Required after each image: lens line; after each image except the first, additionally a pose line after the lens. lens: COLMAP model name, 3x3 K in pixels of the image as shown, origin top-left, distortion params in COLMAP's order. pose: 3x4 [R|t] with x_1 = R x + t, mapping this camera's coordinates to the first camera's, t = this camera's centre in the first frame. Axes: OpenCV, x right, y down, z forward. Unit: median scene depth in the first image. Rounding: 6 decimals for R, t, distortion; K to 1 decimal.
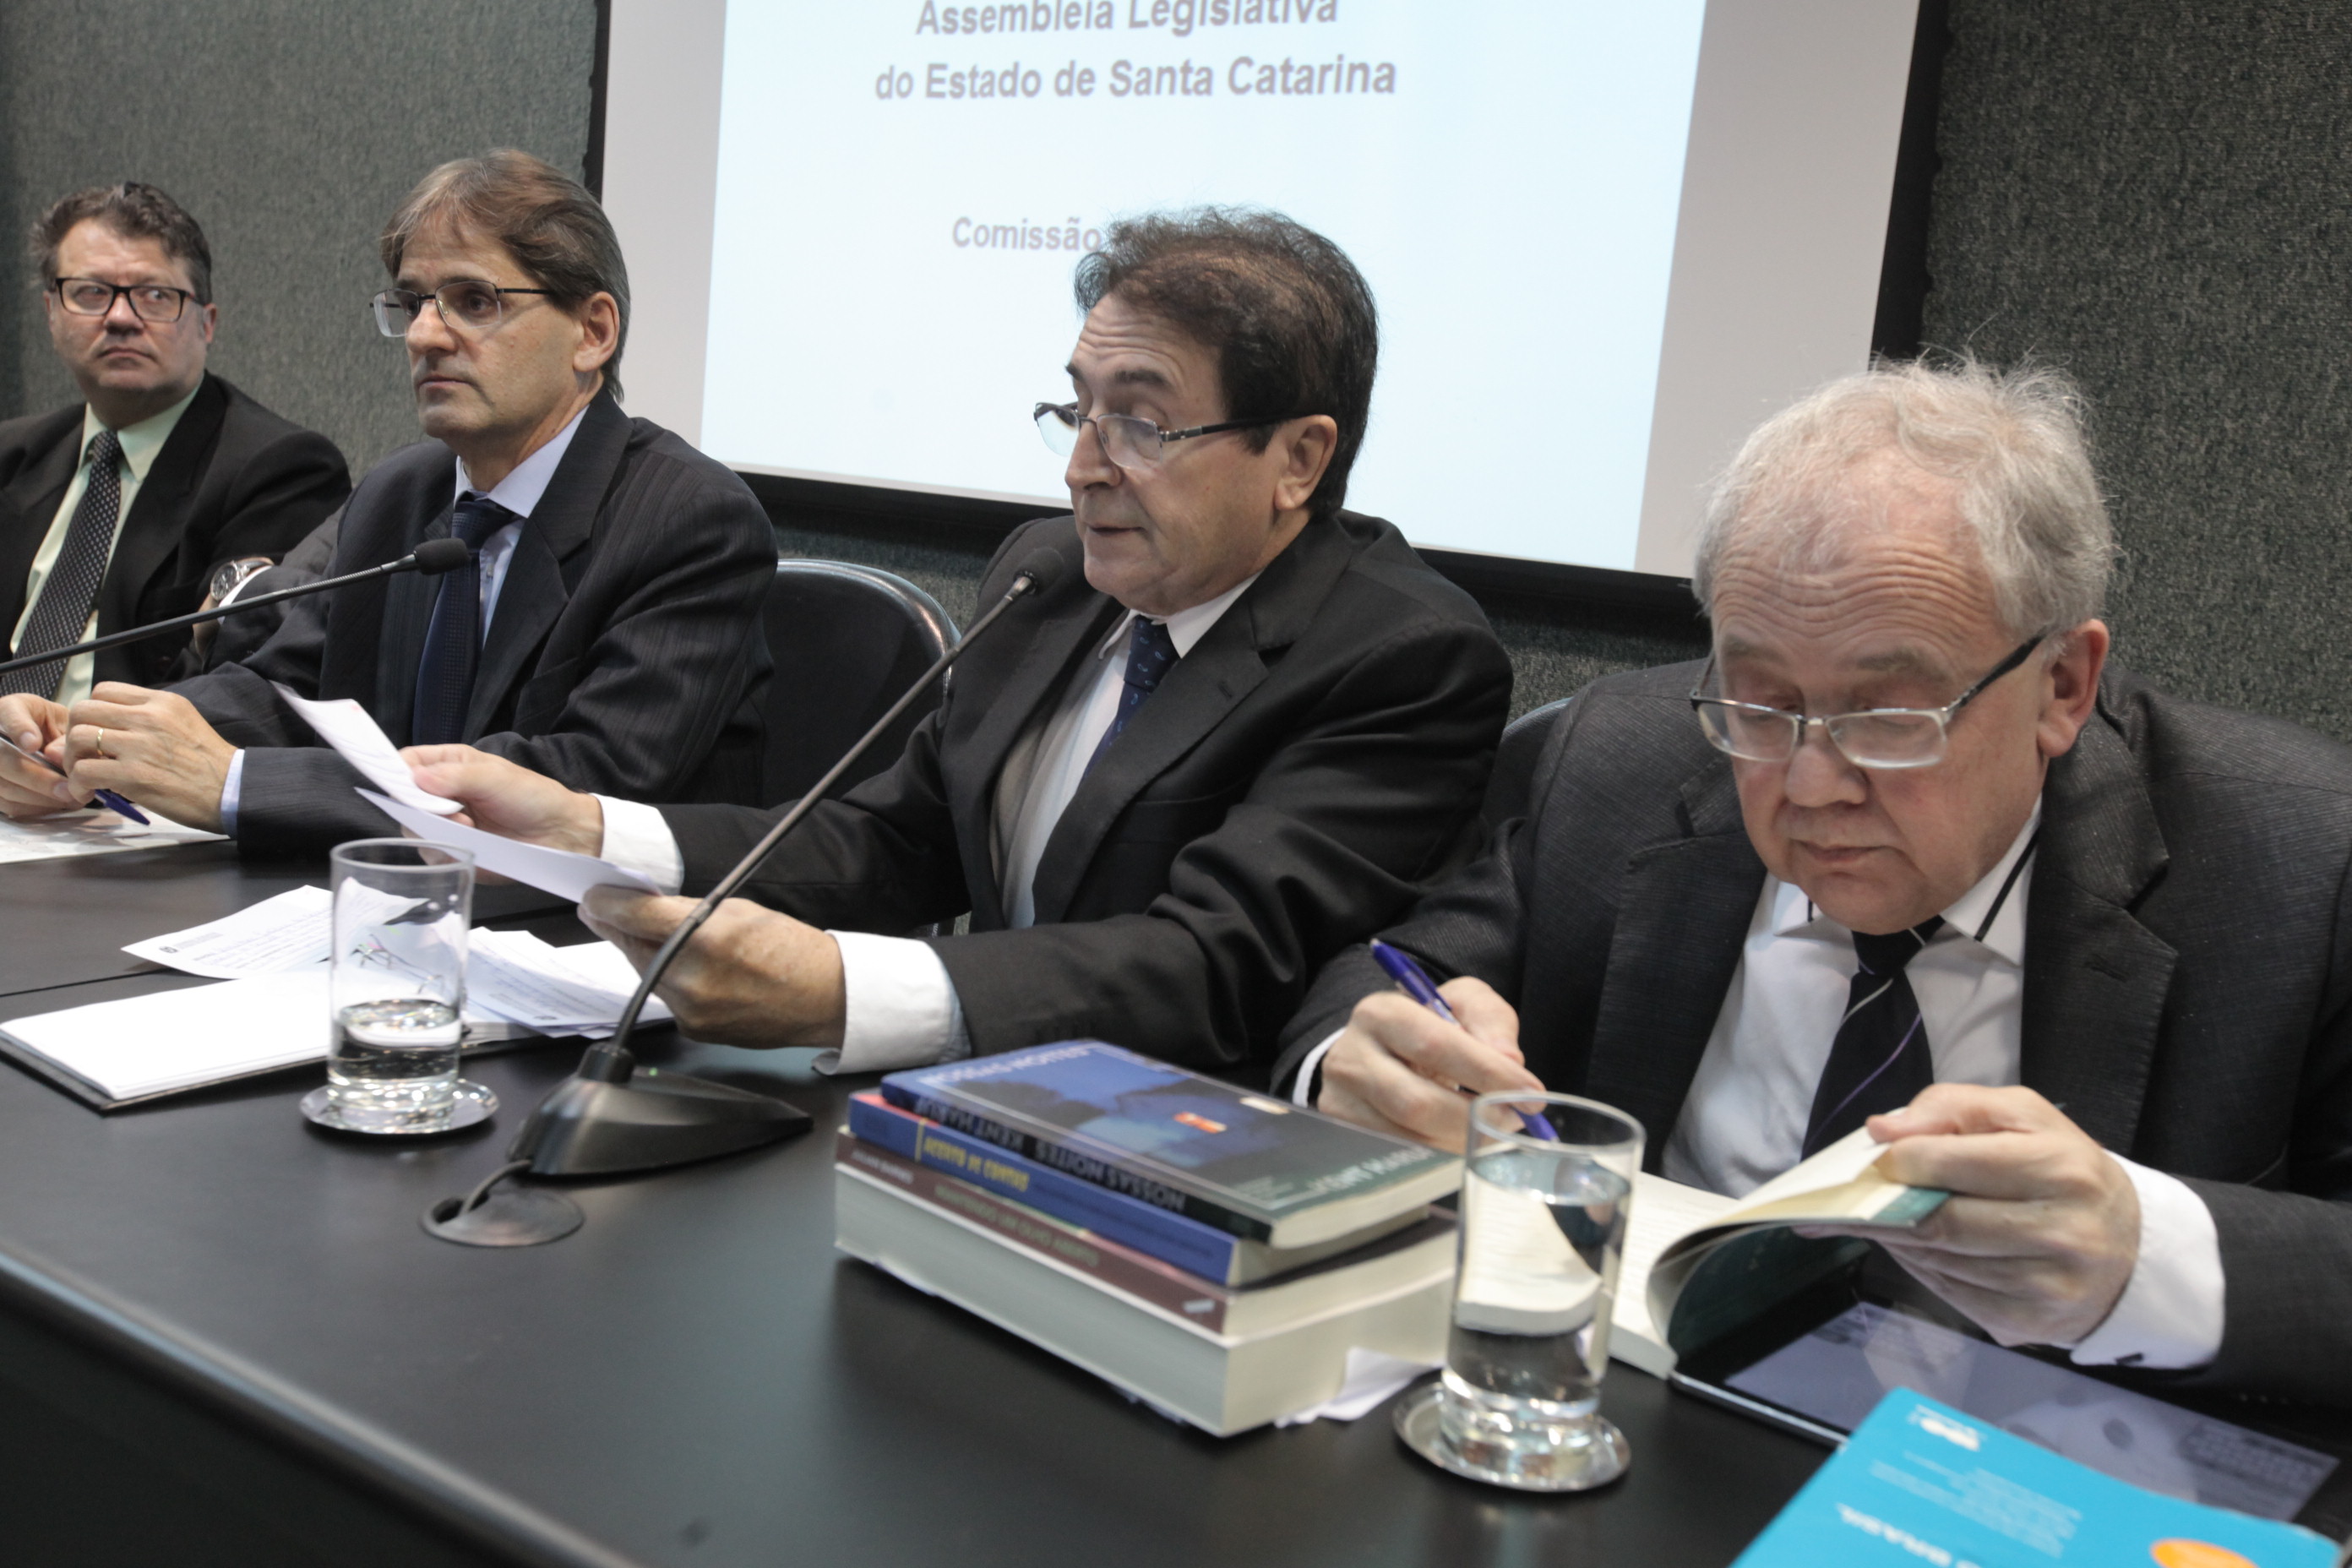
lens RADIAL K [[2237.2, 0, 1179.6], [0, 2237.2, 783.7], [0, 0, 1]] dist [-0.004916, 0.139916]
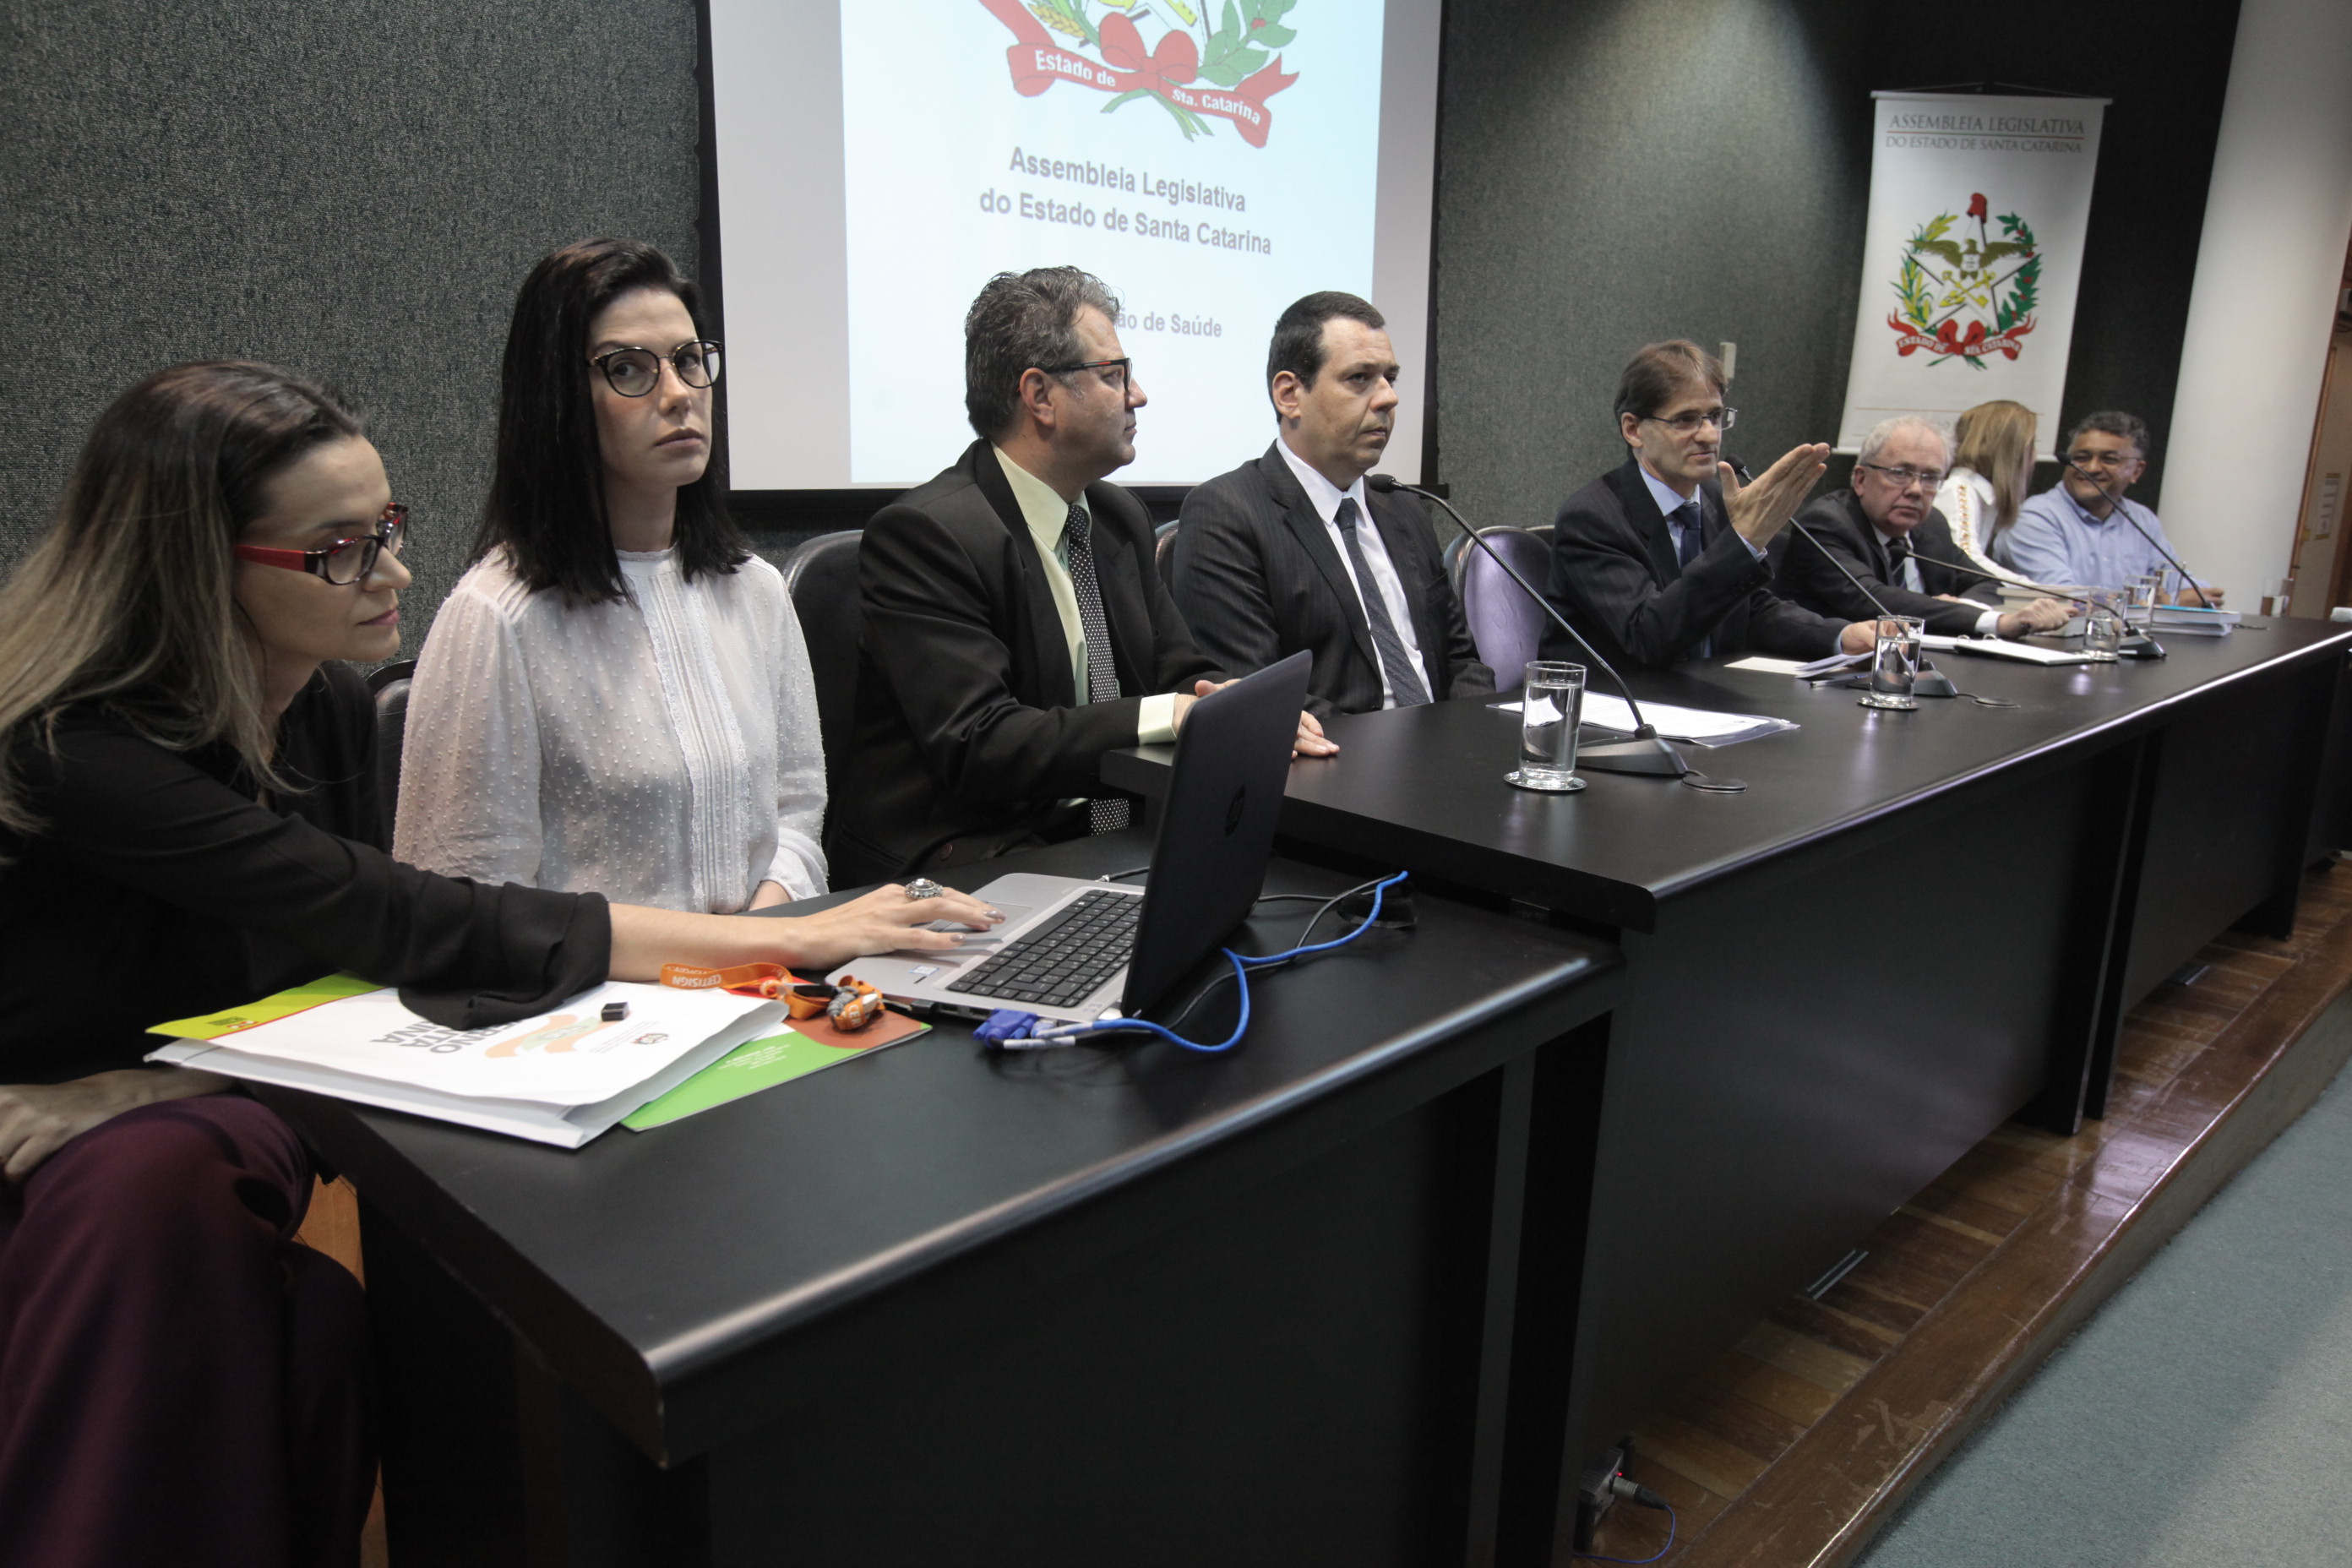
lens RADIAL K [[1543.0, 0, 1177.7], [0, 1543.0, 785.6], [0, 0, 1]] dist [-0.044433, 0.064055]
pose [[0.178594, -0.296829, 0.938081, -1.198103], [0.142366, 0.951172, 0.273867, -0.223760], [-0.973569, 0.084640, 0.212132, 0.757091]]
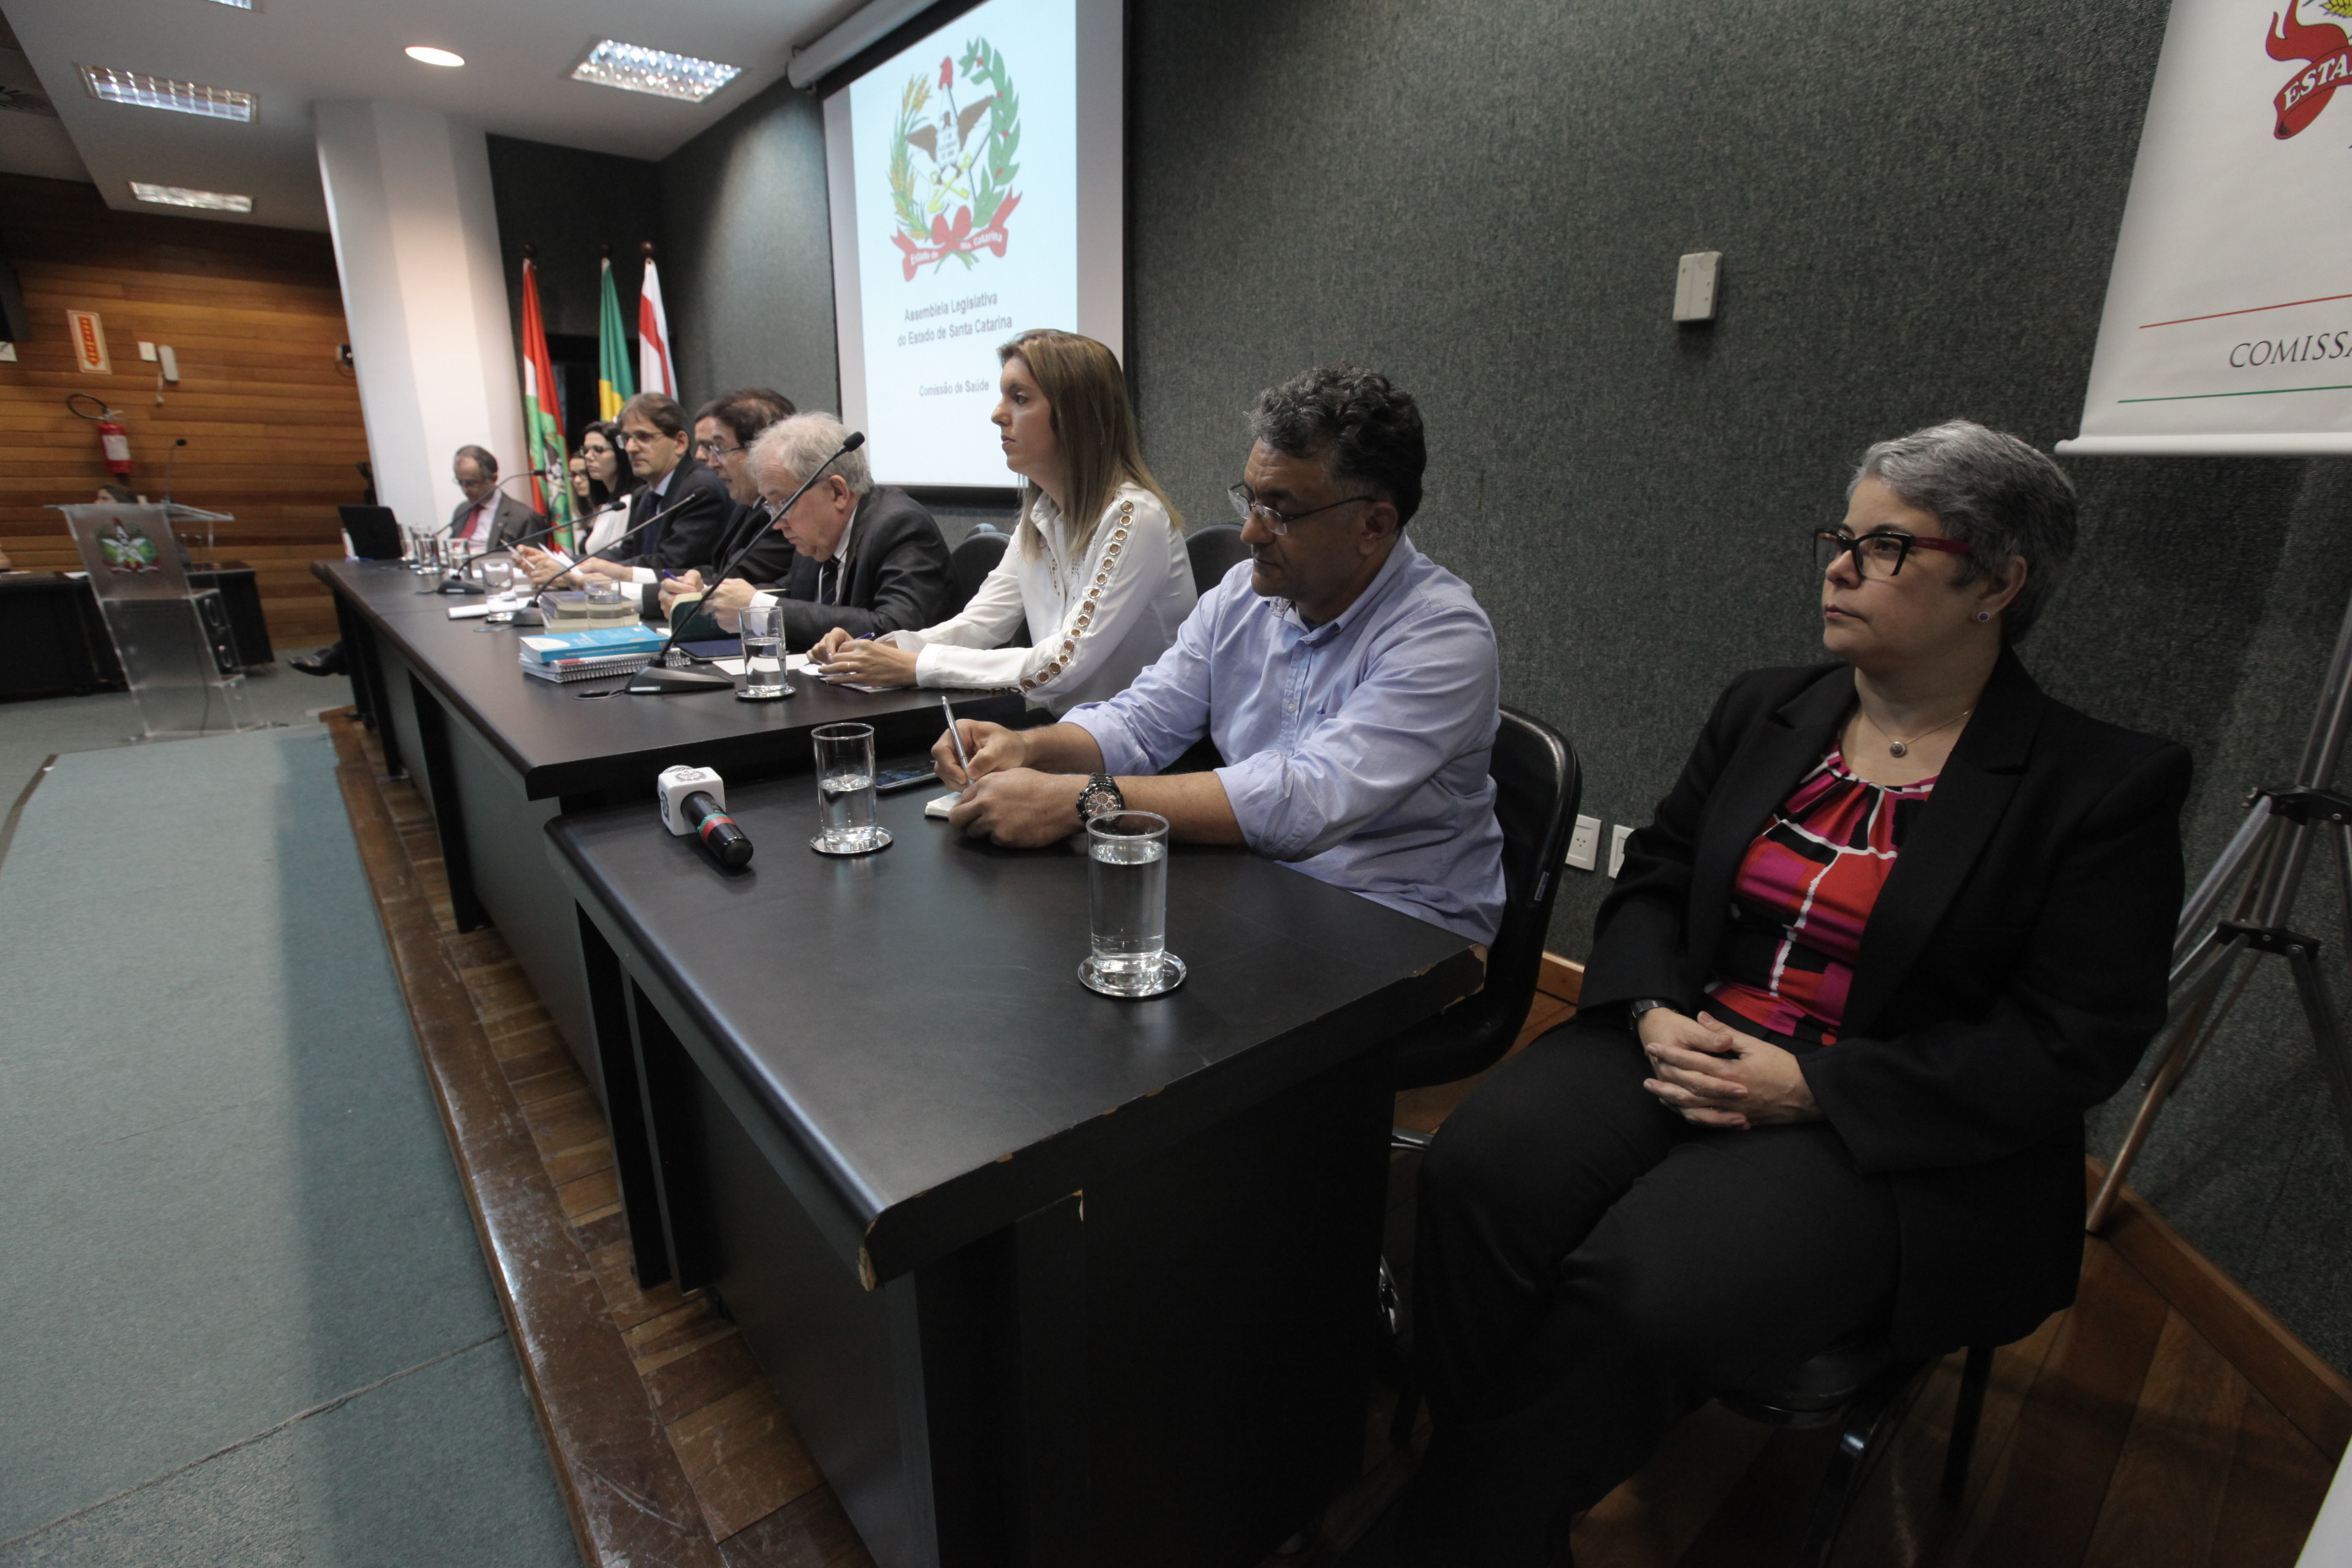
lens RADIAL K [[1075.1, 0, 1178.7], [0, 1075.1, 785.1], [0, 0, 1]] dist [-0.052726, 0.018123]
pose [[0.968122, -0.010089, -0.250275, 0.577601], [0.041153, 0.992017, 0.119198, 0.106823], [0.247075, -0.125697, 0.960809, -0.295434]]
